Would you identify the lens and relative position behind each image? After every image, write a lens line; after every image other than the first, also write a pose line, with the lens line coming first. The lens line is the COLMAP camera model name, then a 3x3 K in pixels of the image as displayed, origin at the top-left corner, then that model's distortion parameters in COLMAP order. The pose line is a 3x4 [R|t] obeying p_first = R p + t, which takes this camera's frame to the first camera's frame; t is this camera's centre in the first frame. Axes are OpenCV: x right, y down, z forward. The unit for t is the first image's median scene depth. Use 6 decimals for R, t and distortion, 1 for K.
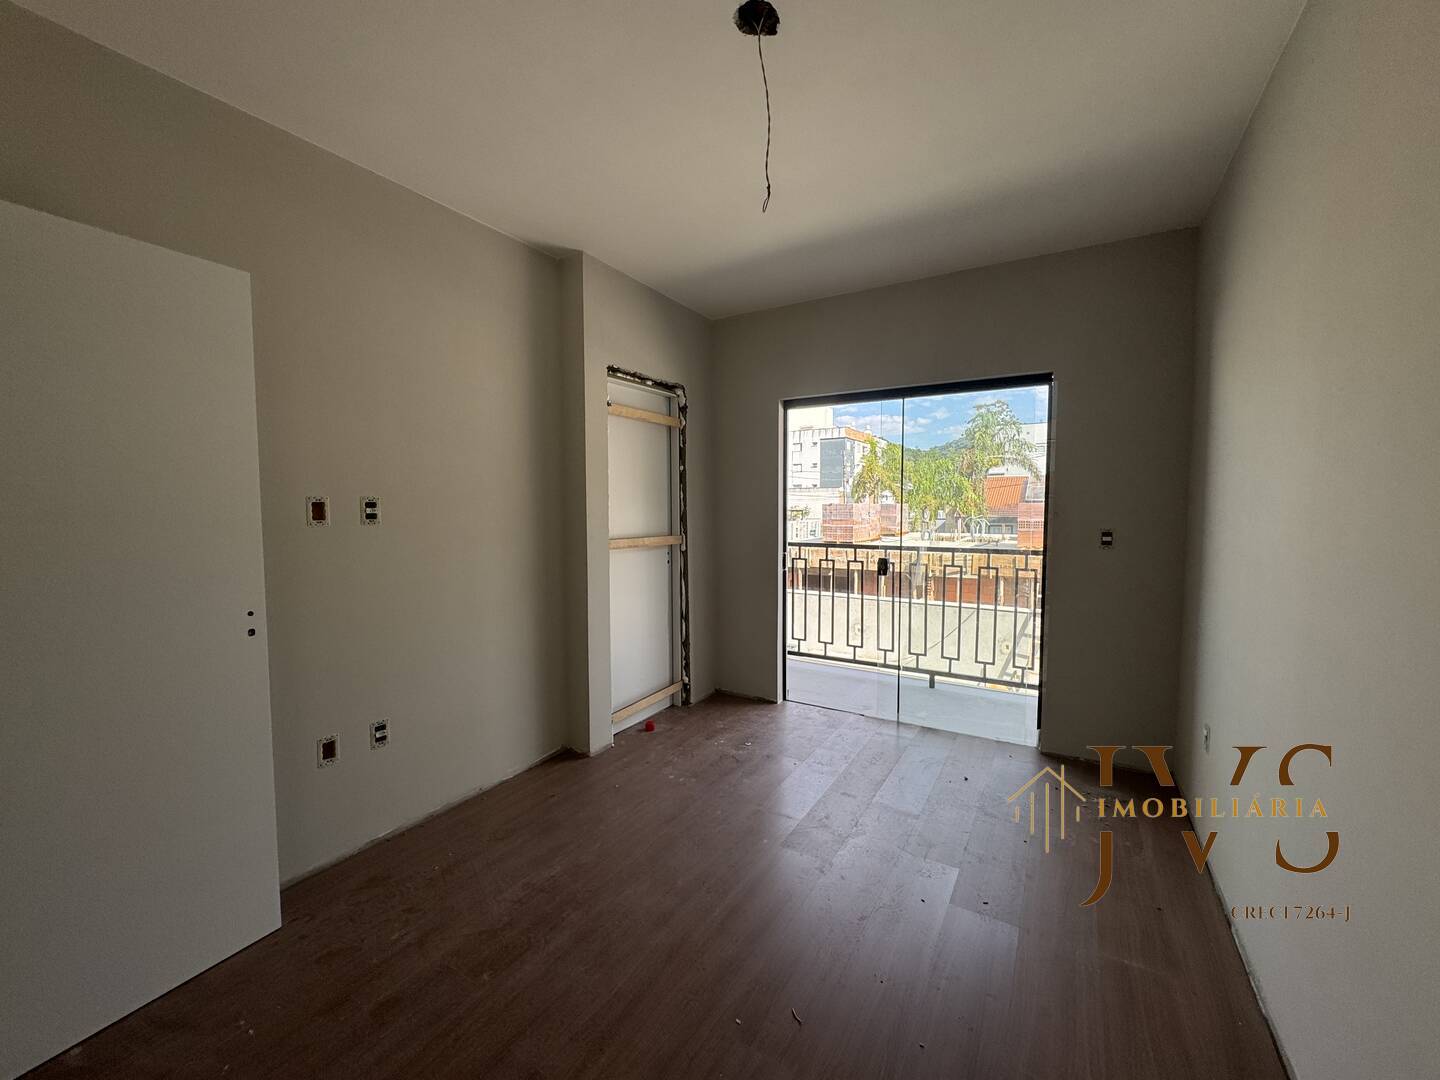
lens RADIAL K [[575.3, 0, 727.5], [0, 575.3, 532.5], [0, 0, 1]] dist [-0.003207, 0.000819]
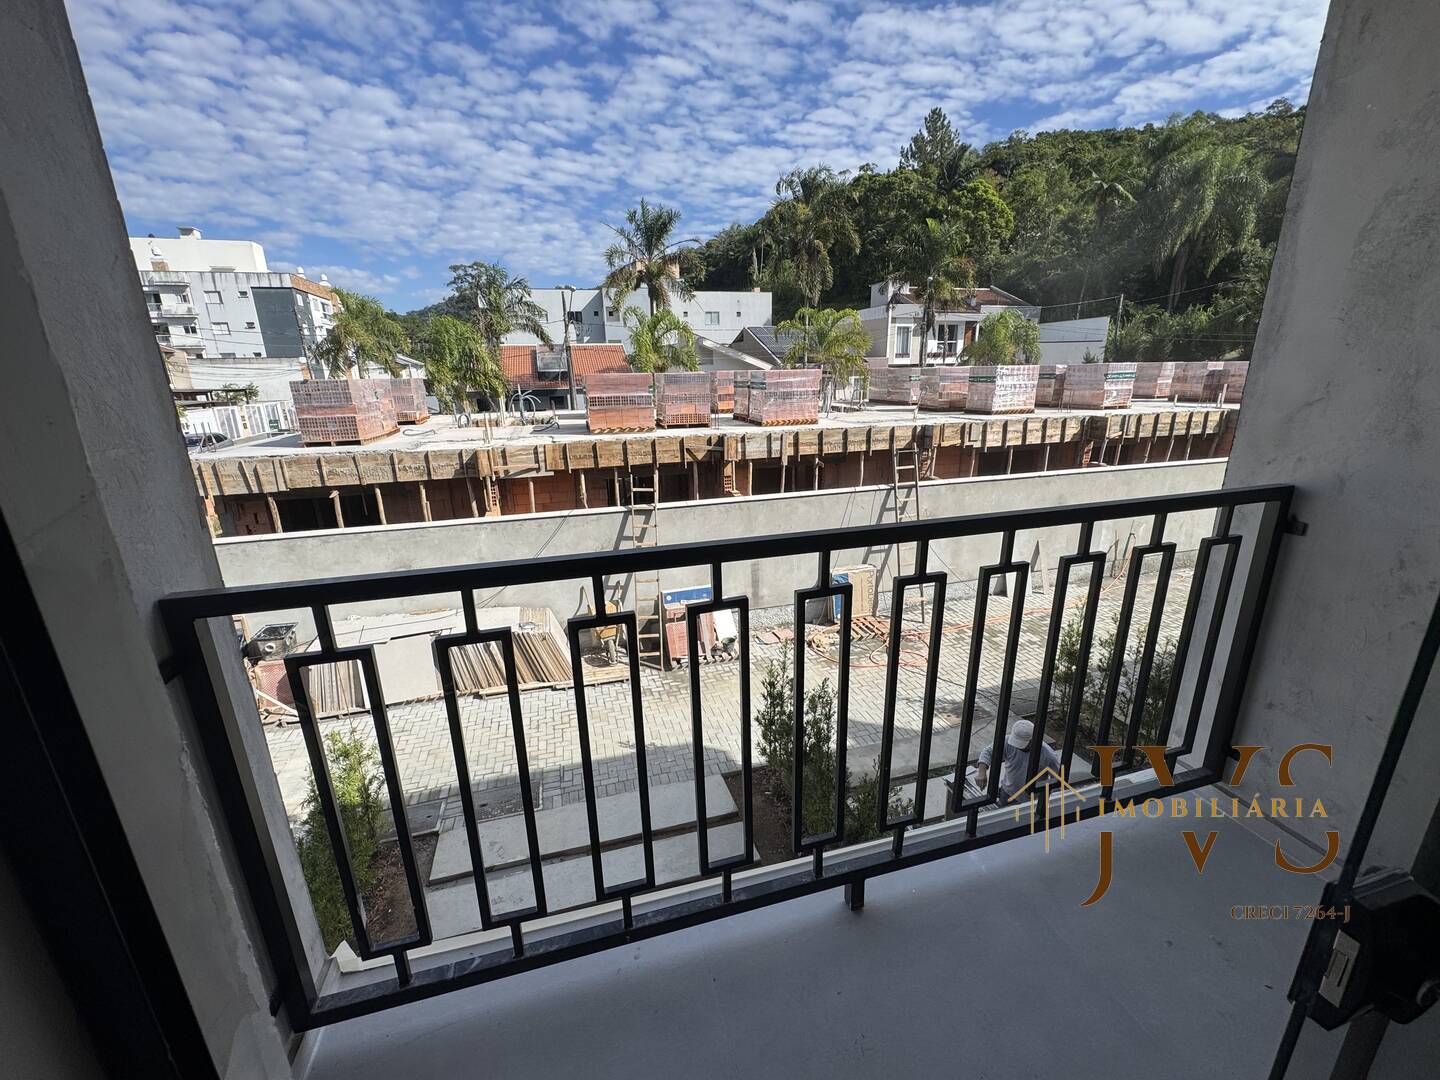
lens RADIAL K [[575.3, 0, 721.7], [0, 575.3, 539.1], [0, 0, 1]] dist [-0.003207, 0.000819]
pose [[0.691556, -0.213241, 0.690130, 0.087979], [0.052580, 0.967757, 0.246336, -0.045129], [-0.720407, -0.134069, 0.680470, 0.763873]]
